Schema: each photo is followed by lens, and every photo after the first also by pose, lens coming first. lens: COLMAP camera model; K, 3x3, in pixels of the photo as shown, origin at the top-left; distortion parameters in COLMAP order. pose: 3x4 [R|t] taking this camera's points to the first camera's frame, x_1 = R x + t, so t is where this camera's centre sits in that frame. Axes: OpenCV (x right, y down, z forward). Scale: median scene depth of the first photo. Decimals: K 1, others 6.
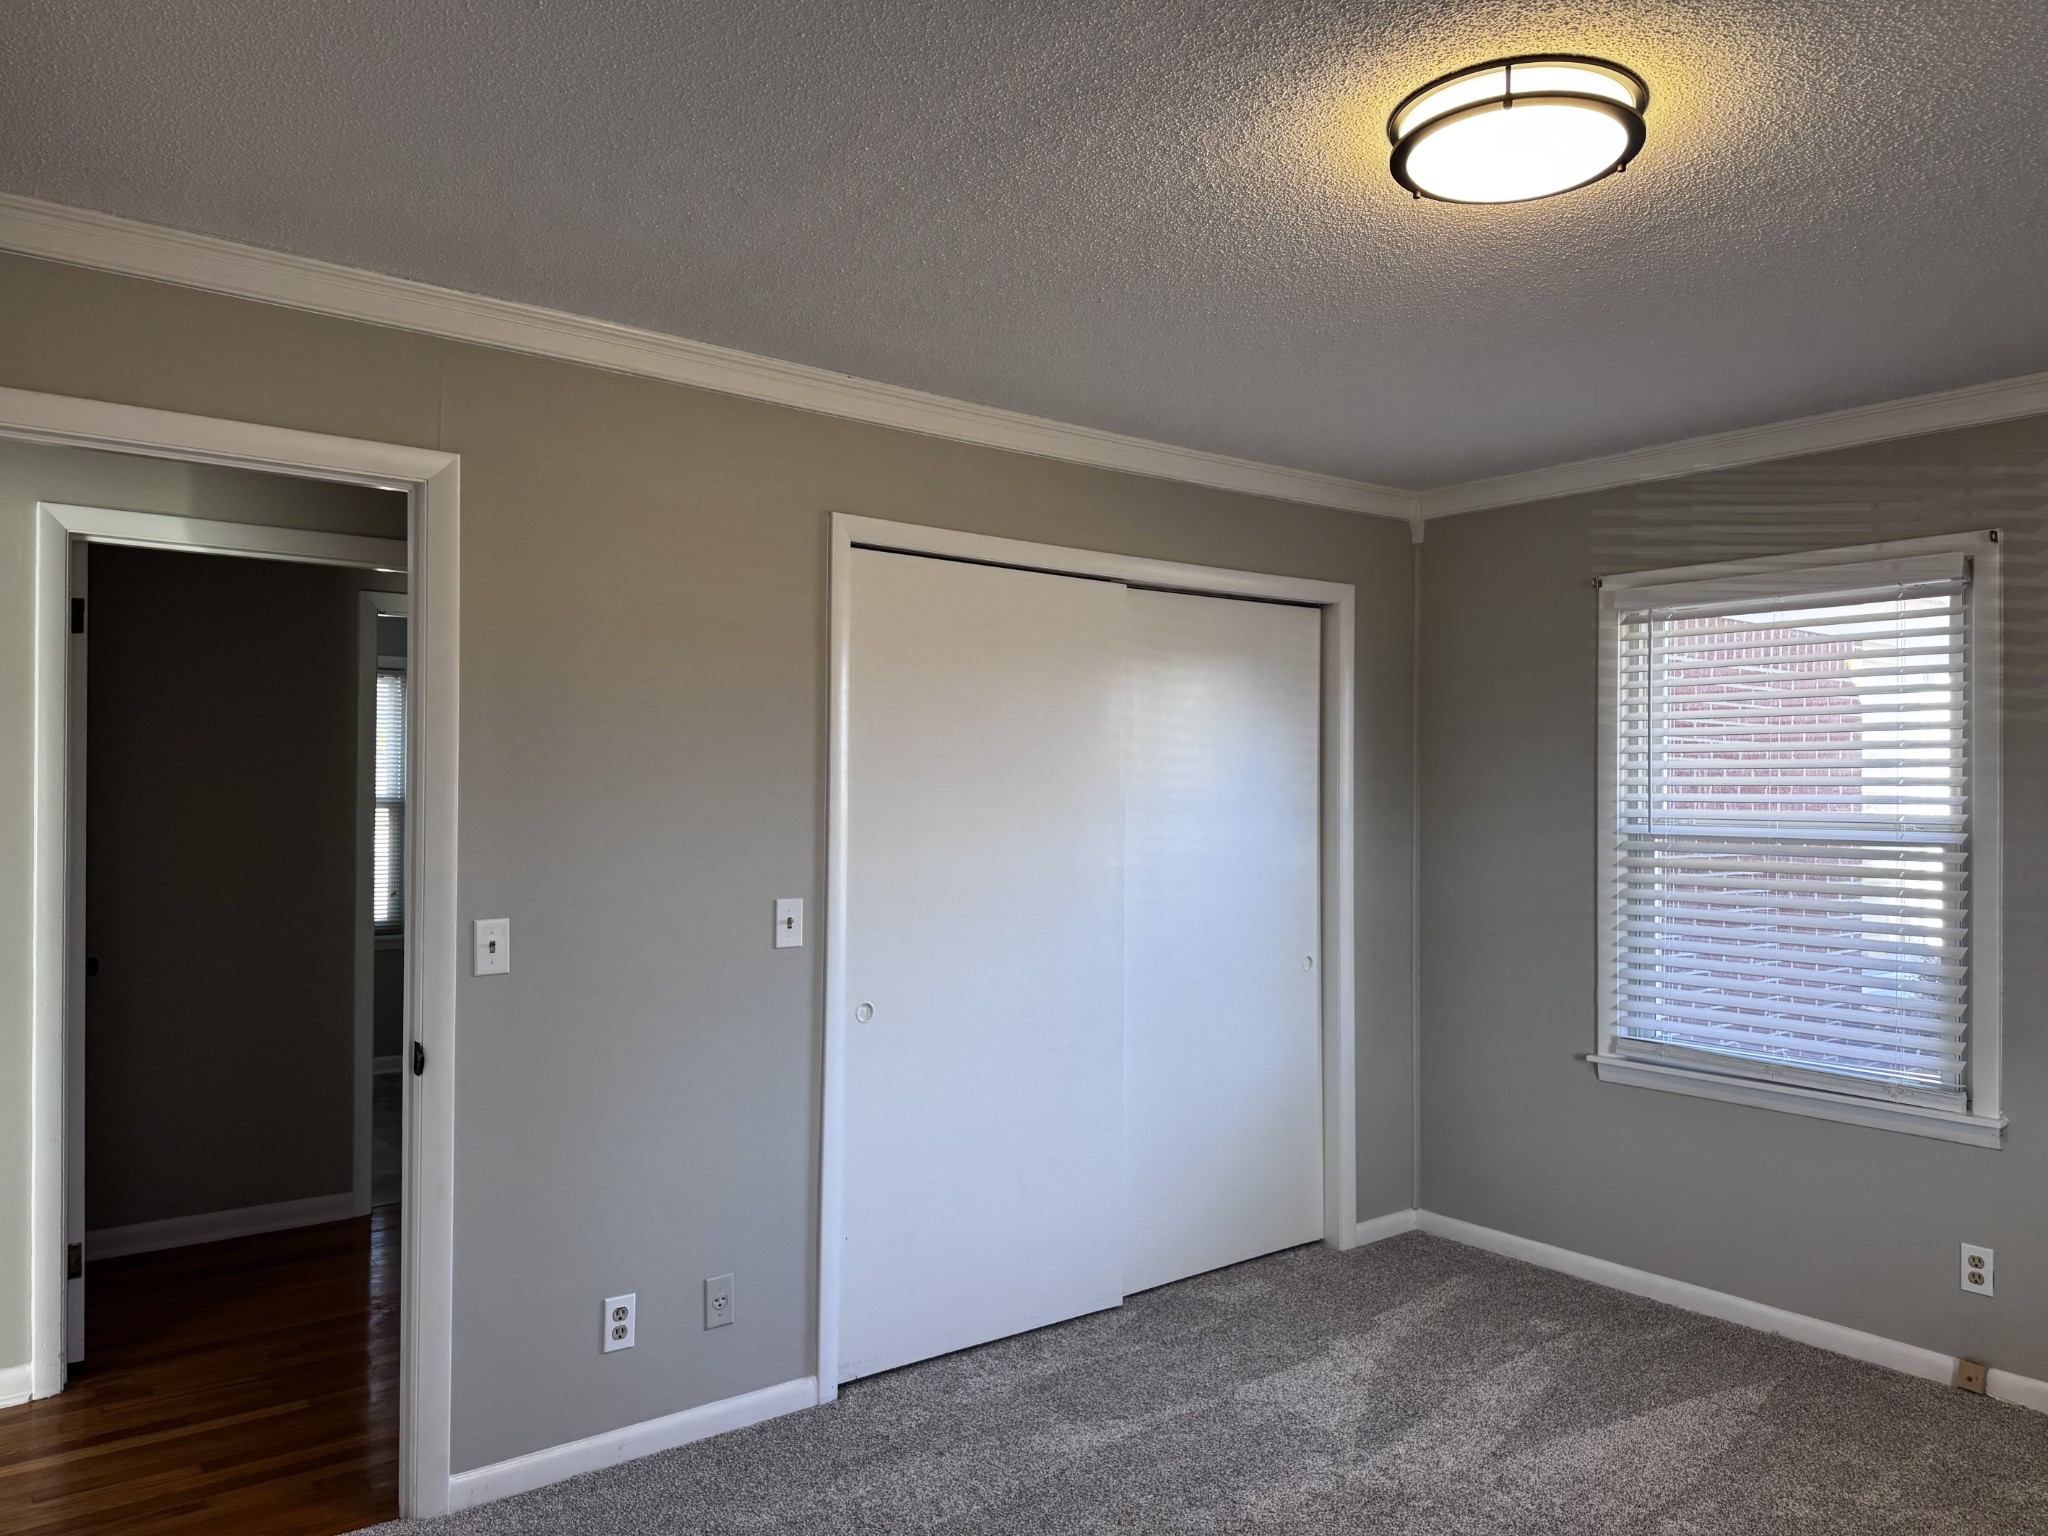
lens RADIAL K [[1466.0, 0, 1024.0], [0, 1466.0, 768.0], [0, 0, 1]] dist [0.022627, -0.002118]
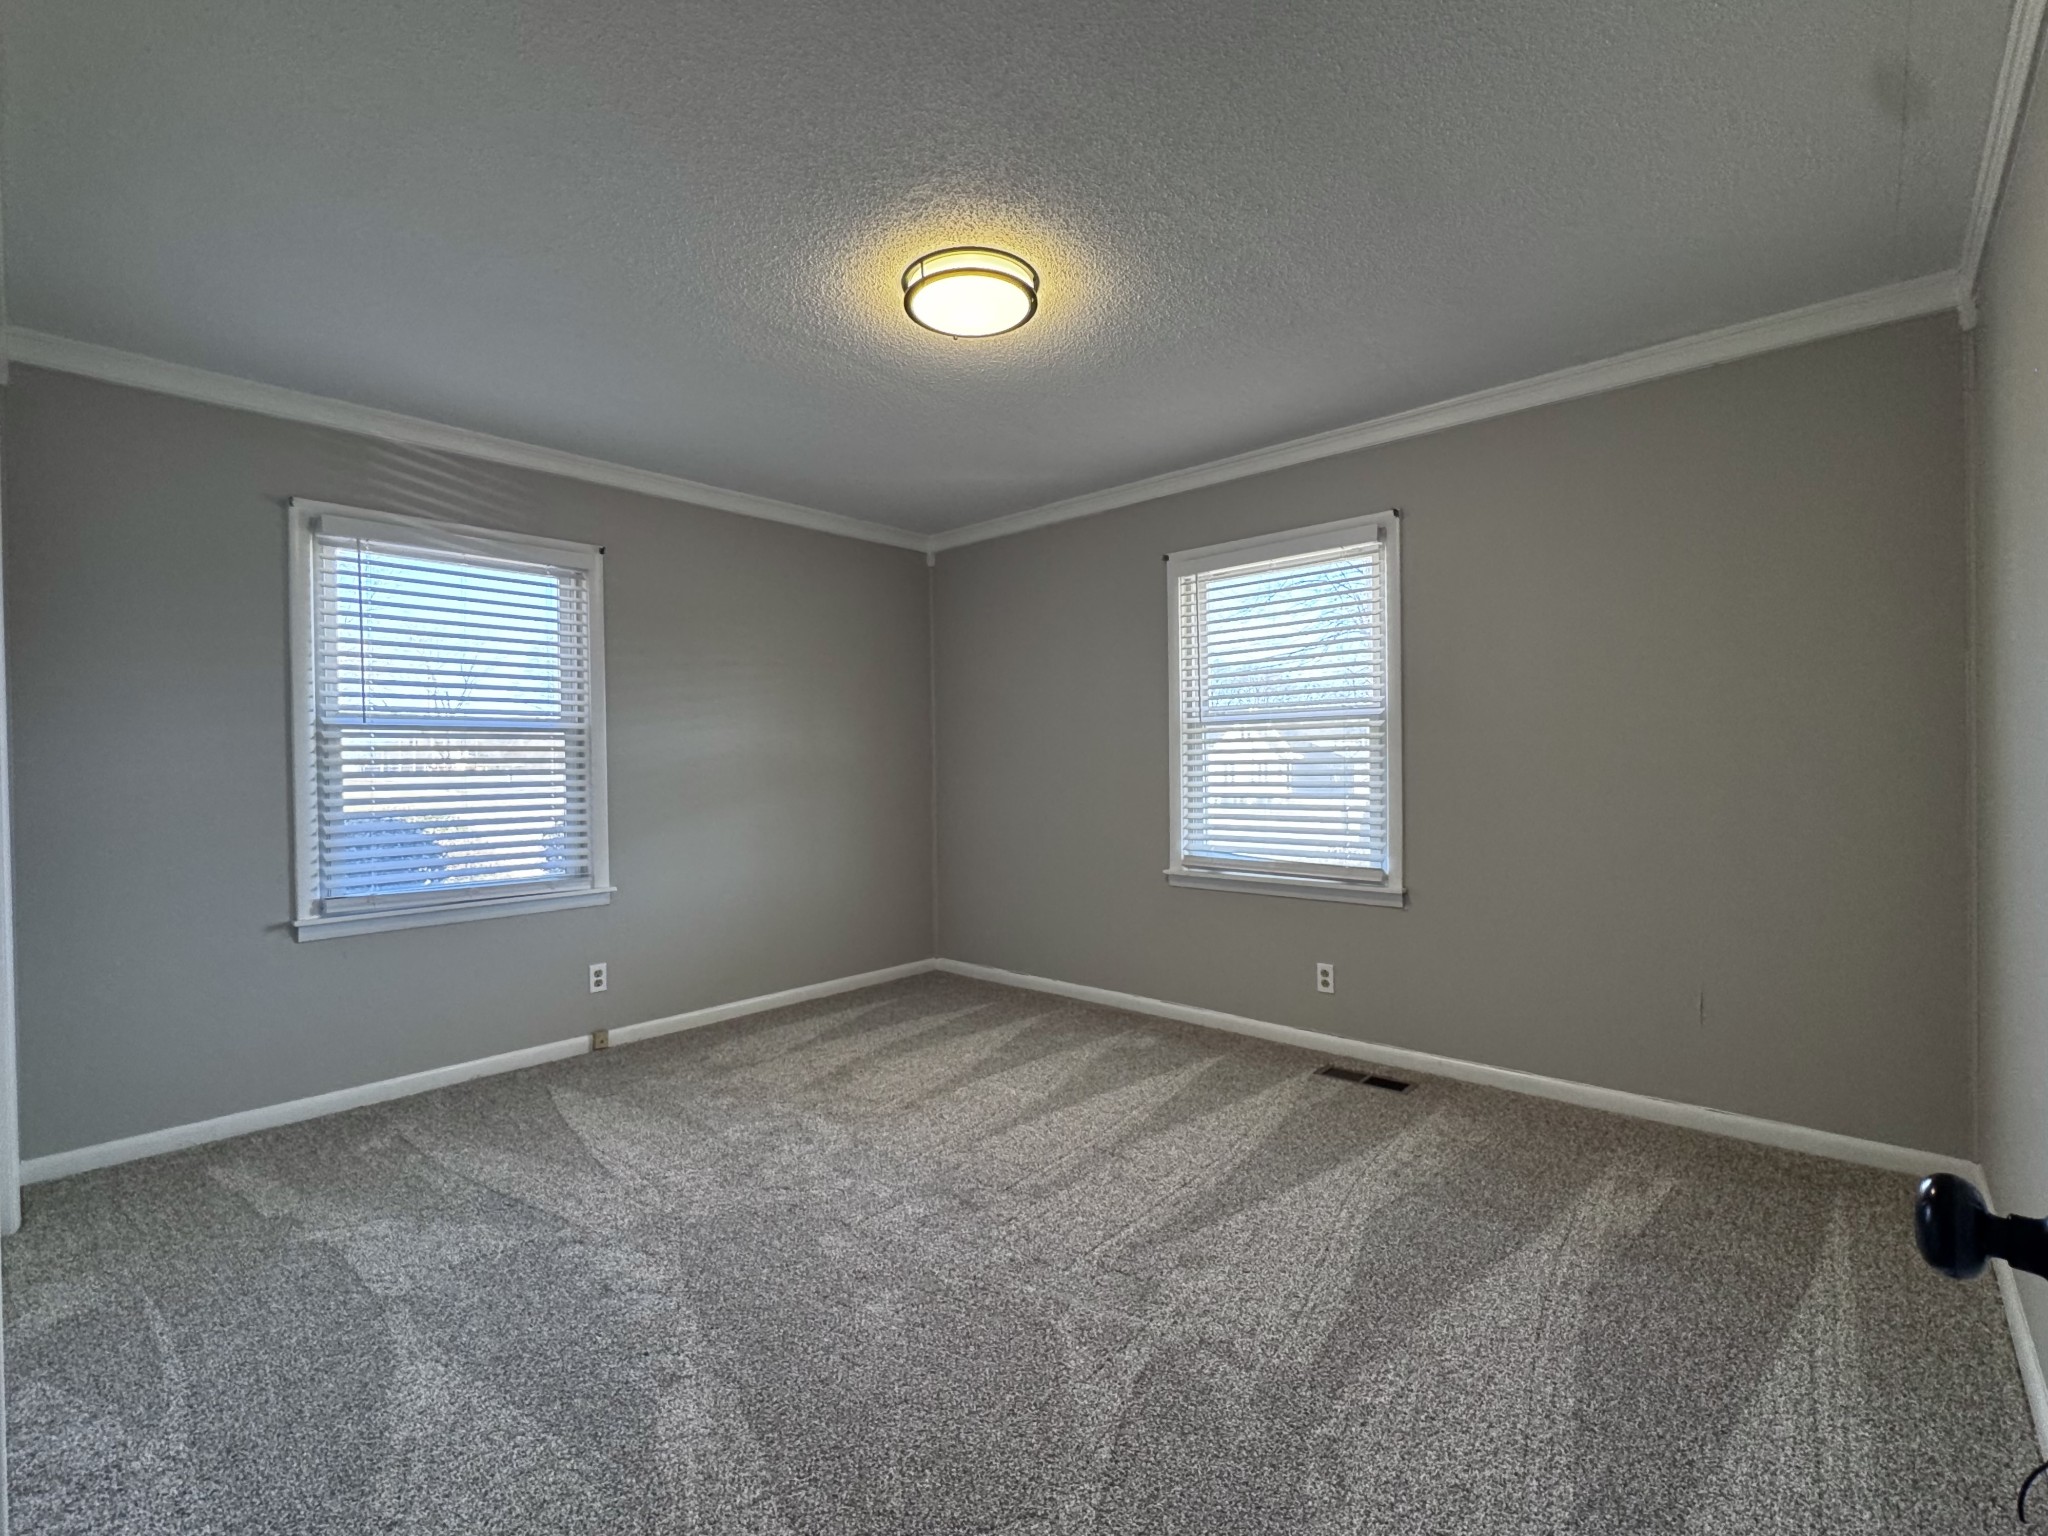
lens RADIAL K [[918.1, 0, 1027.5], [0, 918.1, 782.2], [0, 0, 1]] dist [-0.001138, 0.000715]
pose [[-0.179196, -0.019598, 0.983618, -0.474705], [-0.003802, 0.999808, 0.019228, 0.089545], [-0.983806, -0.000294, -0.179236, 0.693595]]
